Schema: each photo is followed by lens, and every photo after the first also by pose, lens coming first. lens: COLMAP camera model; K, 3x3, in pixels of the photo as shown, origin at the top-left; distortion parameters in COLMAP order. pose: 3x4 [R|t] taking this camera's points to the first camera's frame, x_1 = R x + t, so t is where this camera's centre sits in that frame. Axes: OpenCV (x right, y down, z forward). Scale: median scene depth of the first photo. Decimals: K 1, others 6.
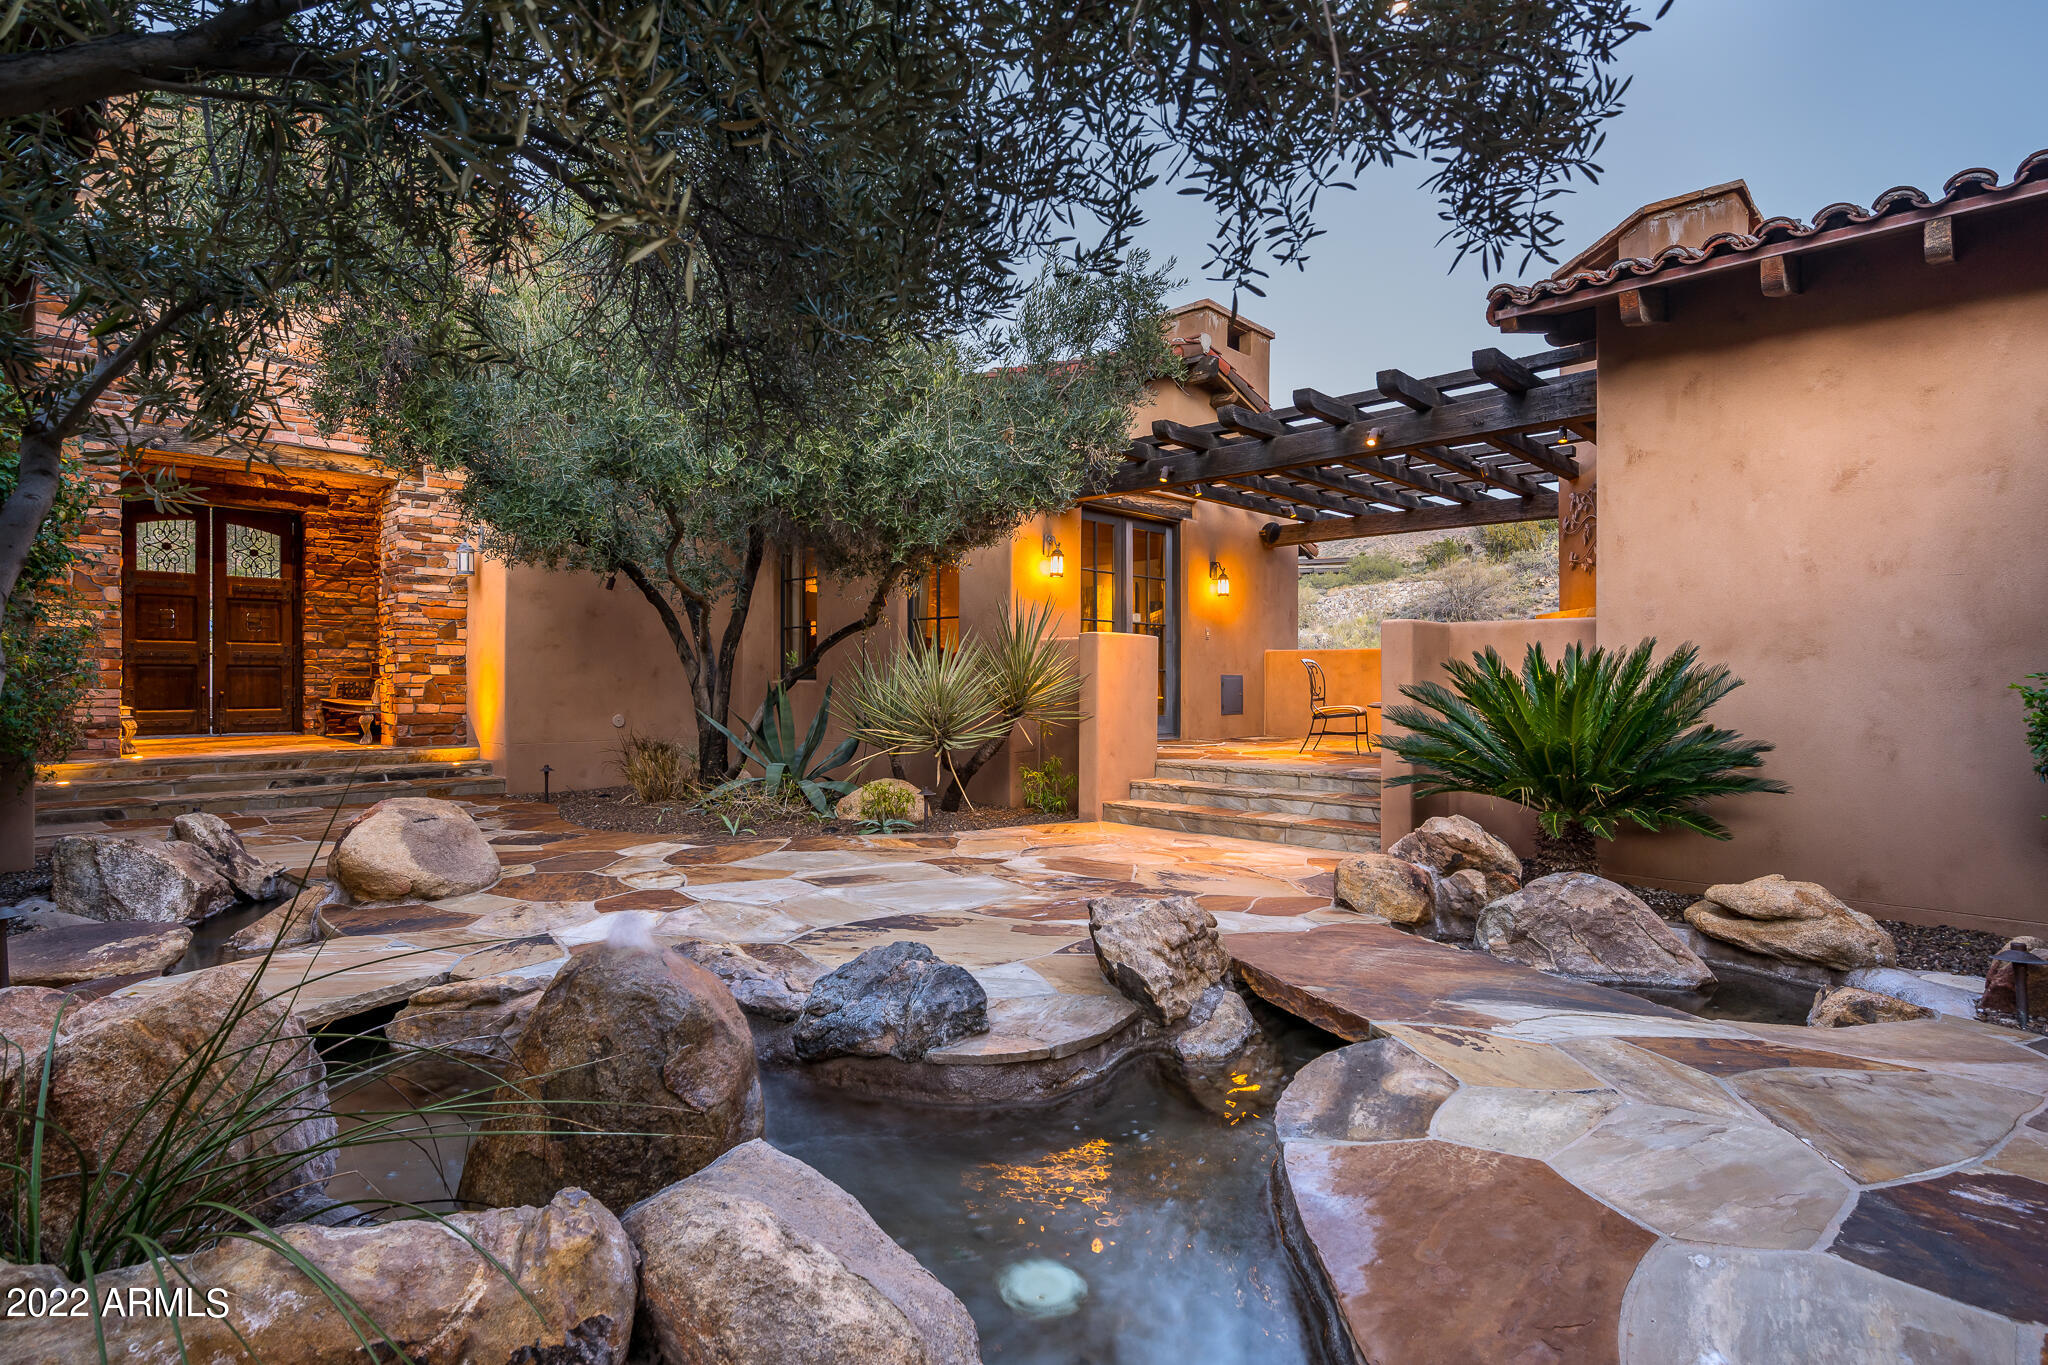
lens RADIAL K [[1025.9, 0, 1024.0], [0, 1025.9, 682.5], [0, 0, 1]] dist [0.001089, -0.000287]
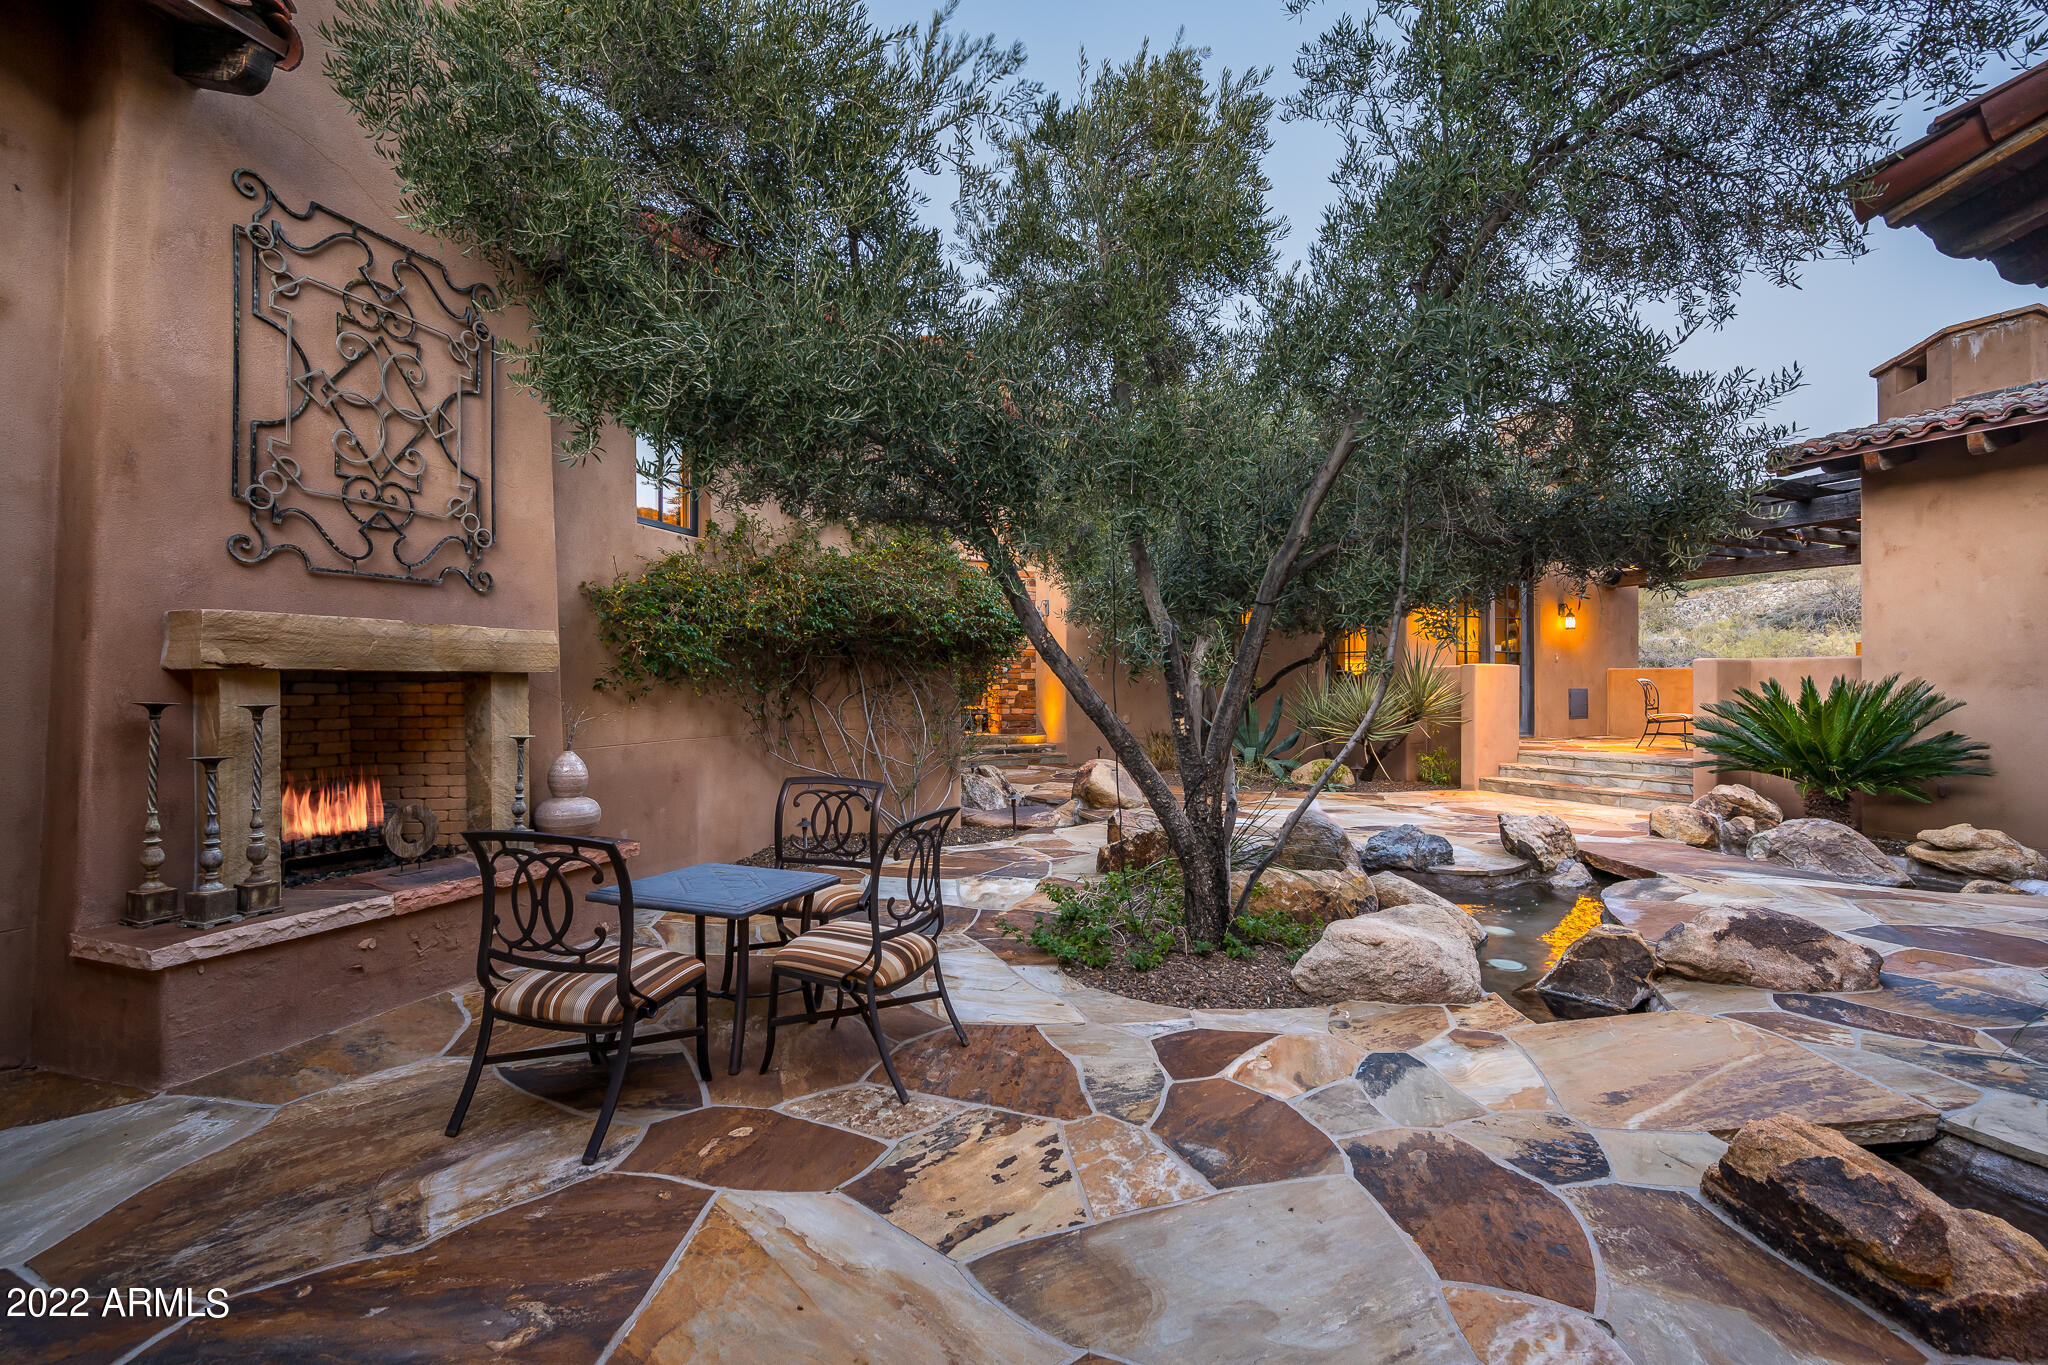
lens RADIAL K [[893.5, 0, 1019.4], [0, 893.5, 683.5], [0, 0, 1]] dist [-0.001618, 0.000013]
pose [[0.936437, -0.005352, -0.350794, -0.125581], [0.004883, 0.999986, -0.002219, -0.028290], [0.350801, 0.000365, 0.936450, -0.611694]]
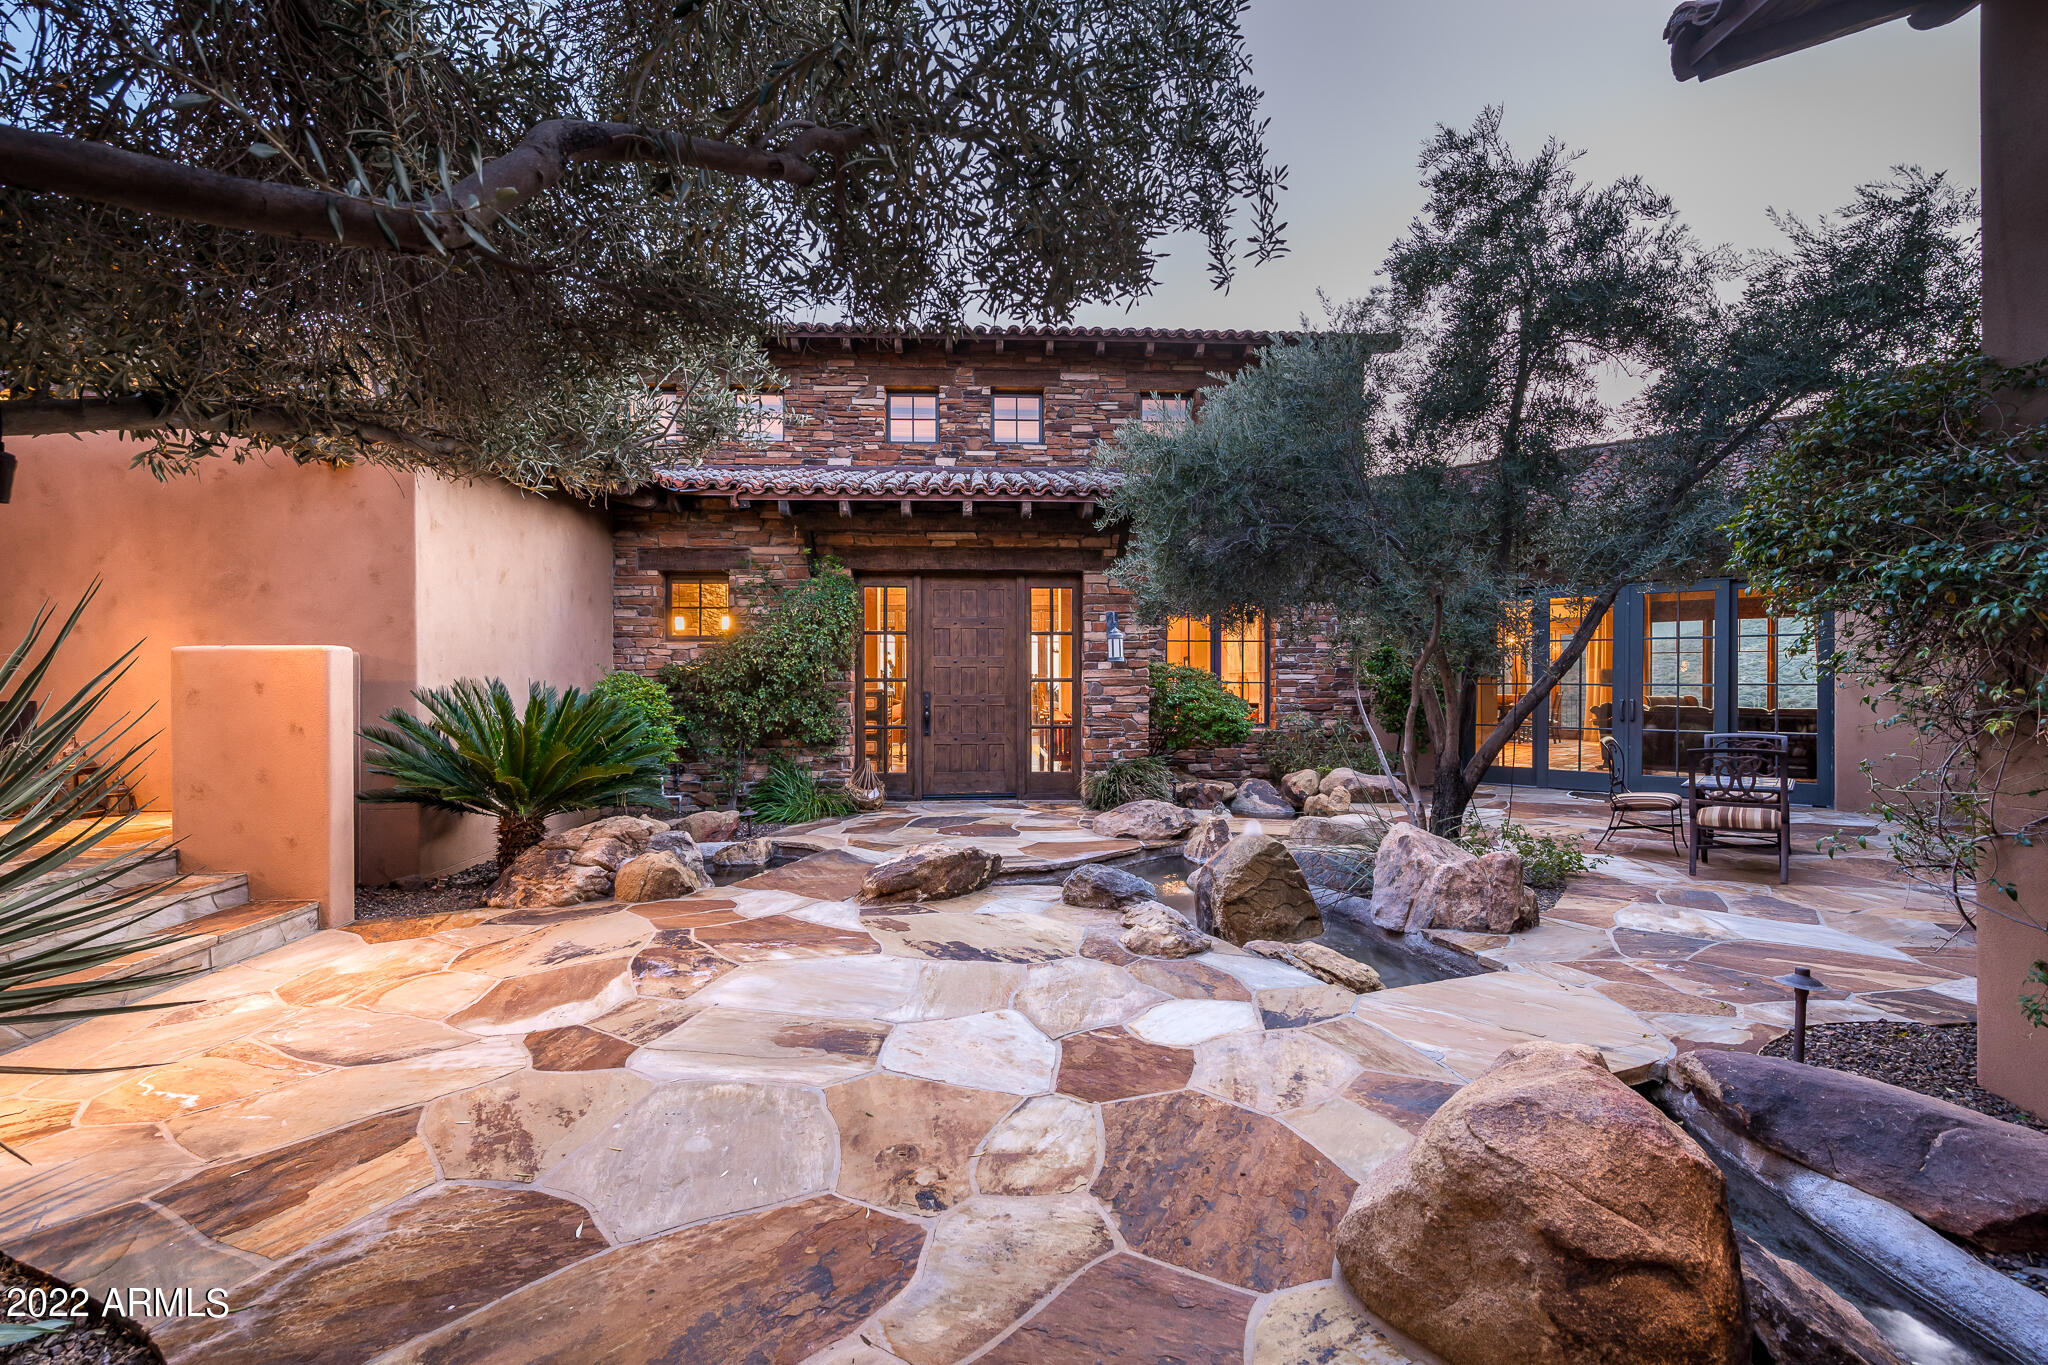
lens RADIAL K [[893.5, 0, 1019.4], [0, 893.5, 683.5], [0, 0, 1]] dist [-0.001618, 0.000013]
pose [[-0.743772, -0.005148, 0.668413, -0.580237], [0.000499, 0.999966, 0.008257, -0.038782], [-0.668433, 0.006474, -0.743744, 1.237636]]
